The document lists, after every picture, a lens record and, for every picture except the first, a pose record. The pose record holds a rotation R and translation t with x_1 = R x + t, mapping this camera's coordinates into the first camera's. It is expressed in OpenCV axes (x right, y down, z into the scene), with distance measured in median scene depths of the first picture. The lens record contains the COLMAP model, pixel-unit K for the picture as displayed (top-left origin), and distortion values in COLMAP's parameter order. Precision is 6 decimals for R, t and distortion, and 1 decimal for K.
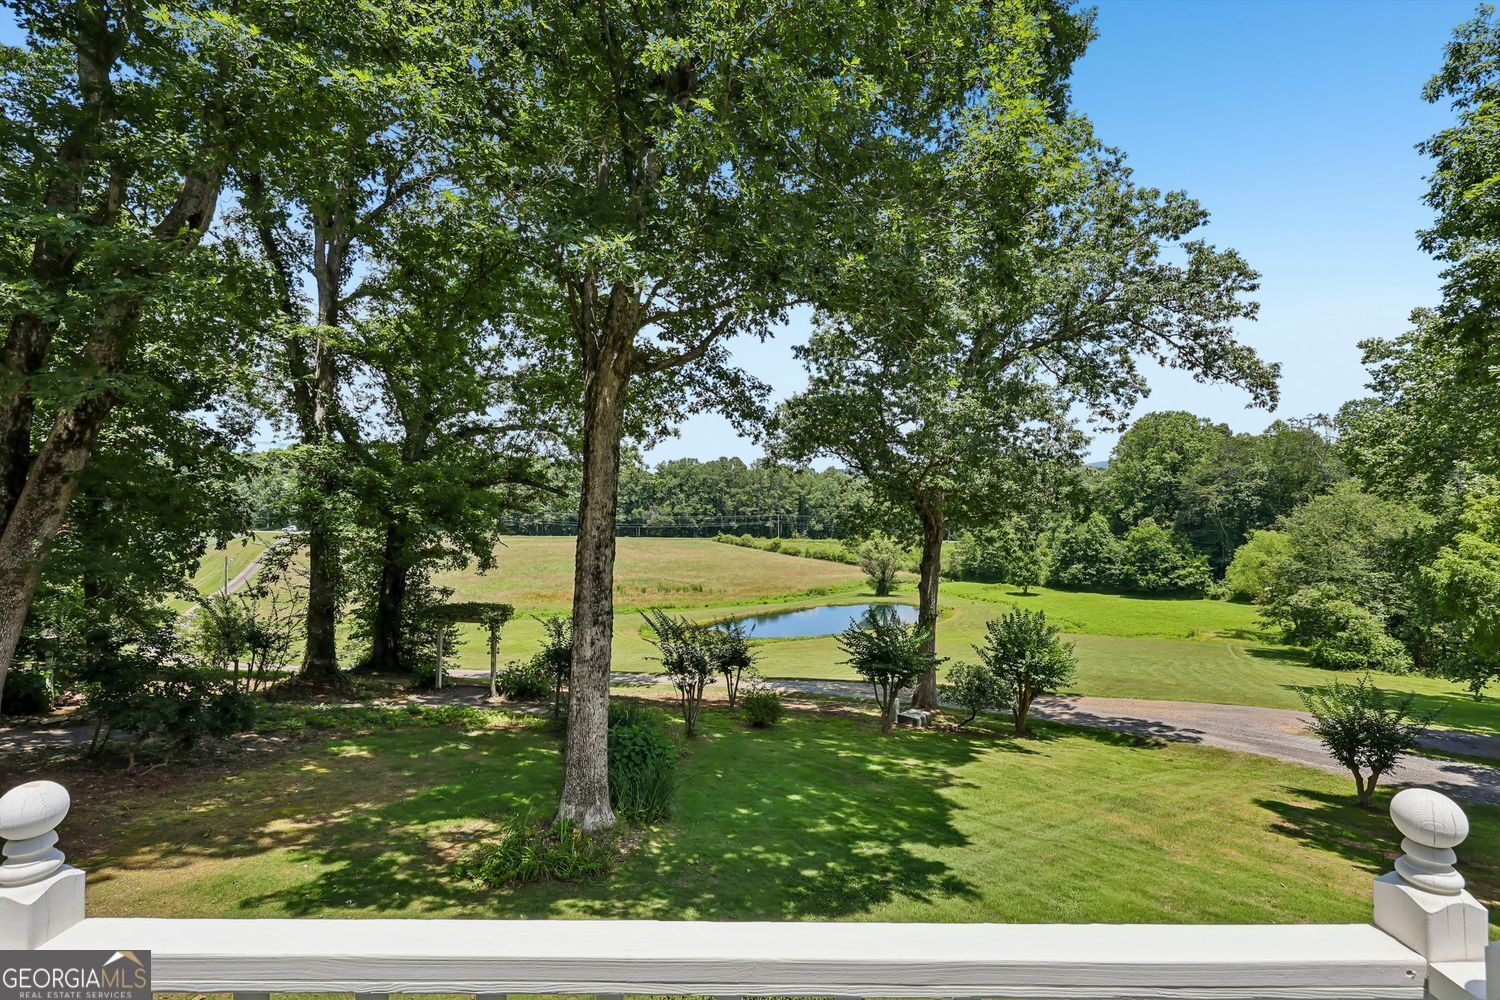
lens RADIAL K [[698.5, 0, 746.8], [0, 698.5, 498.5], [0, 0, 1]] dist [-0.000848, -0.000445]
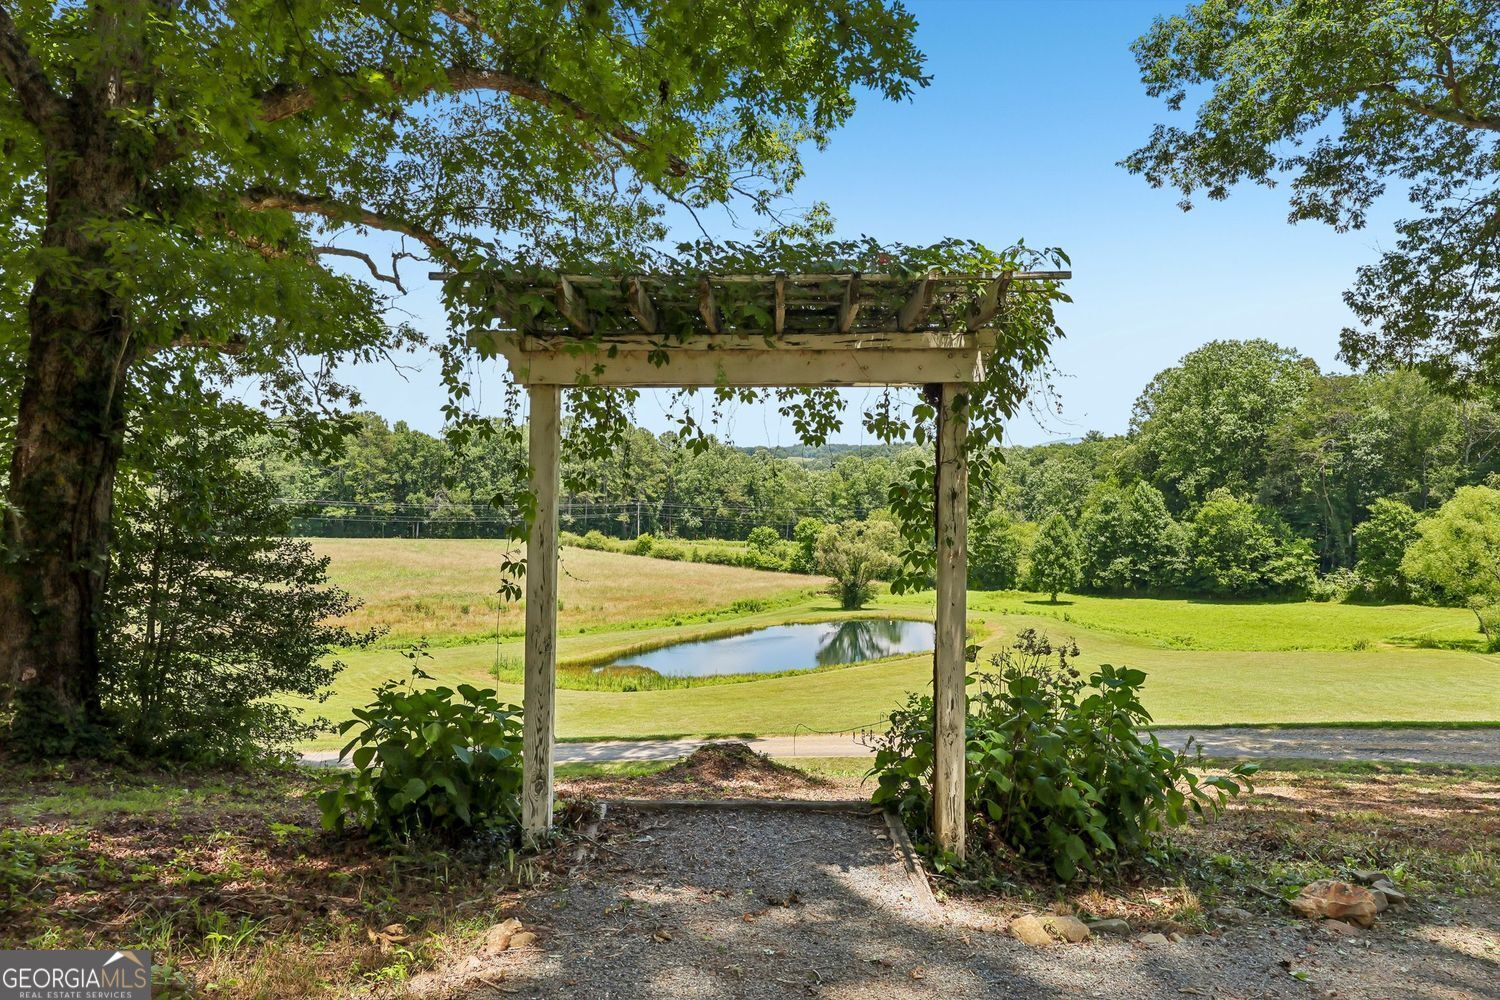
lens RADIAL K [[977.5, 0, 753.4], [0, 977.5, 496.8], [0, 0, 1]] dist [-0.000569, 0.000695]
pose [[0.978757, 0.000951, 0.205022, -0.078066], [-0.001088, 0.999999, 0.000555, 0.035252], [-0.205022, -0.000766, 0.978757, 0.139028]]
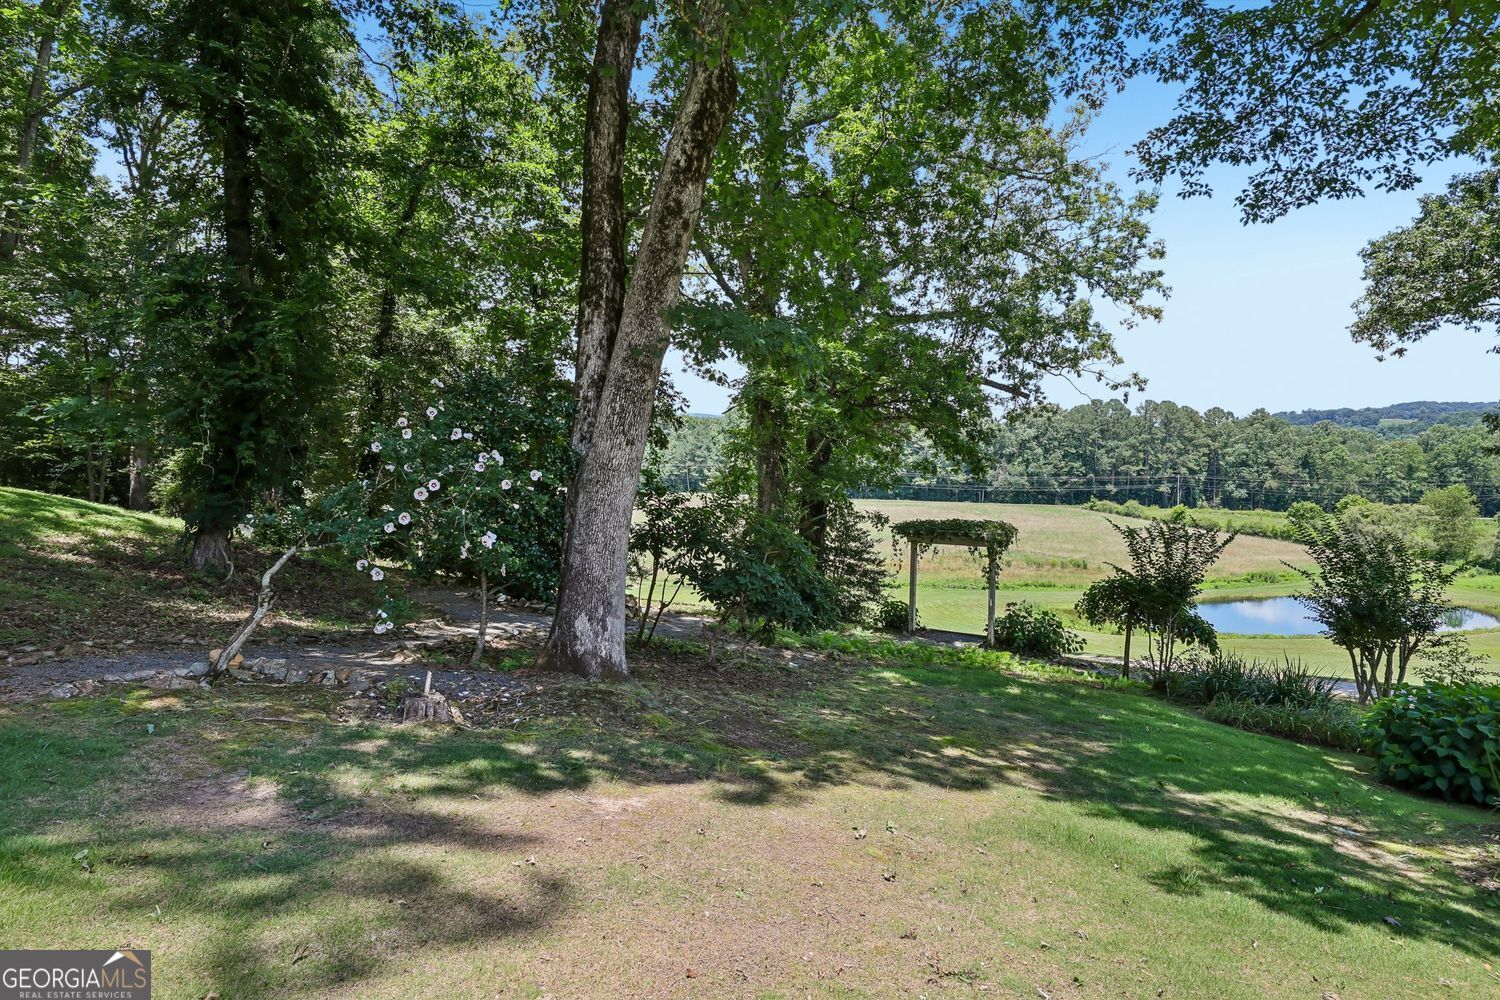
lens RADIAL K [[837.1, 0, 745.9], [0, 837.1, 494.0], [0, 0, 1]] dist [0.001249, 0.000226]
pose [[0.917429, 0.013315, -0.397676, -0.044415], [0.002262, 0.999249, 0.038673, 0.015855], [0.397893, -0.036379, 0.916710, 0.018768]]
